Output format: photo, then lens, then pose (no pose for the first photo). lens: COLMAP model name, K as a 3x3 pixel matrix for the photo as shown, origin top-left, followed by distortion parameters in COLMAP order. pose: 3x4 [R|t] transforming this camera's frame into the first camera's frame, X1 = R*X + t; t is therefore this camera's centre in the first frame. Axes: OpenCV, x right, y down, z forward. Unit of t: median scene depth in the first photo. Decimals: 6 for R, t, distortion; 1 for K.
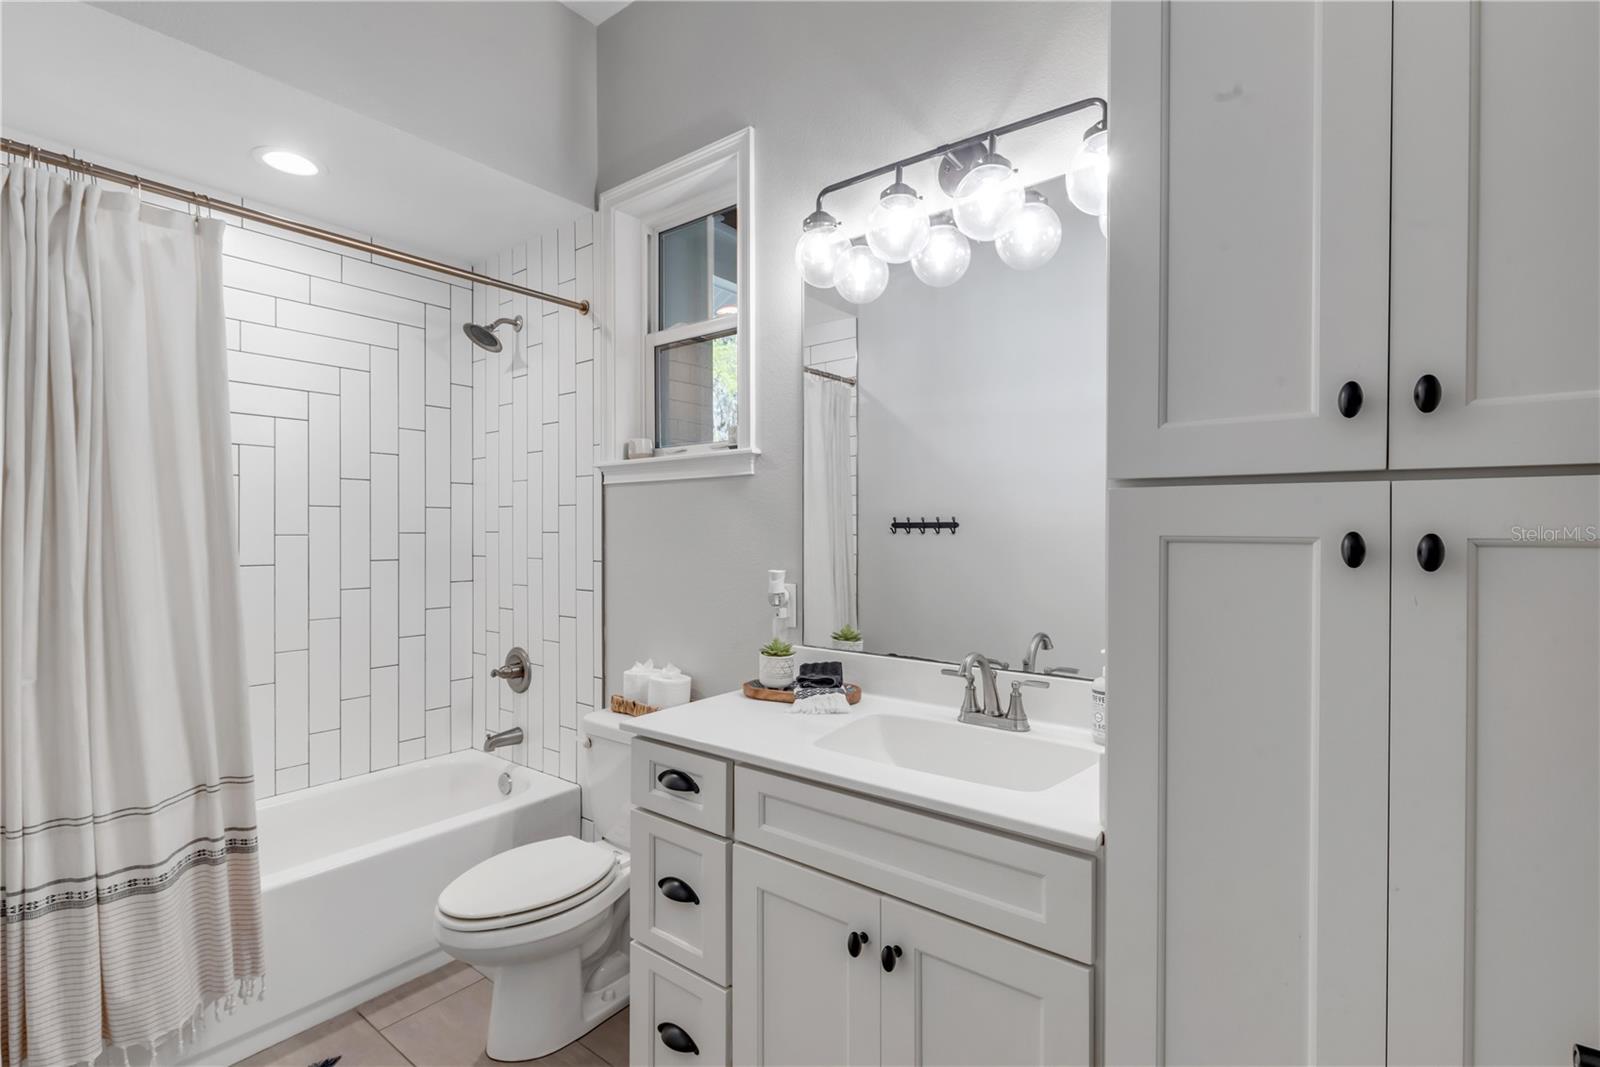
lens RADIAL K [[721.7, 0, 799.3], [0, 721.7, 536.1], [0, 0, 1]] dist [0.005540, -0.001049]
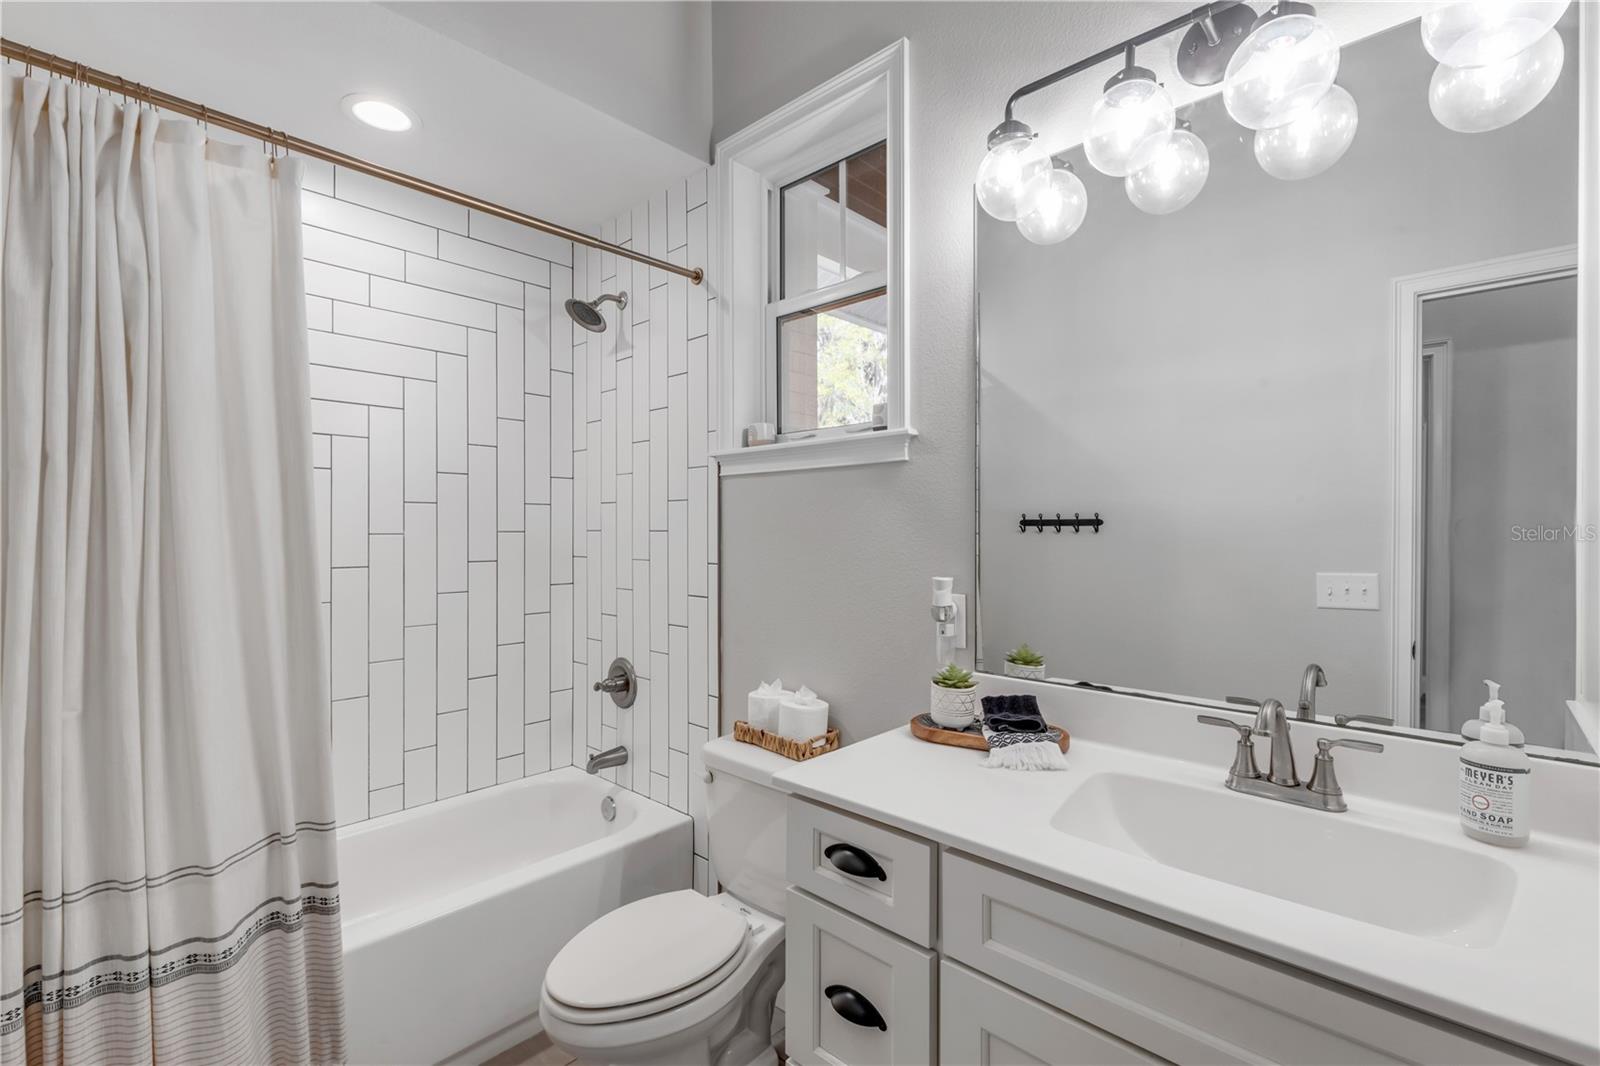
lens RADIAL K [[721.7, 0, 802.9], [0, 721.7, 534.5], [0, 0, 1]] dist [0.005540, -0.001049]
pose [[0.994845, 0.000110, -0.101411, -0.125031], [-0.000126, 1.000000, -0.000153, -0.000872], [0.101411, 0.000165, 0.994845, 0.212592]]
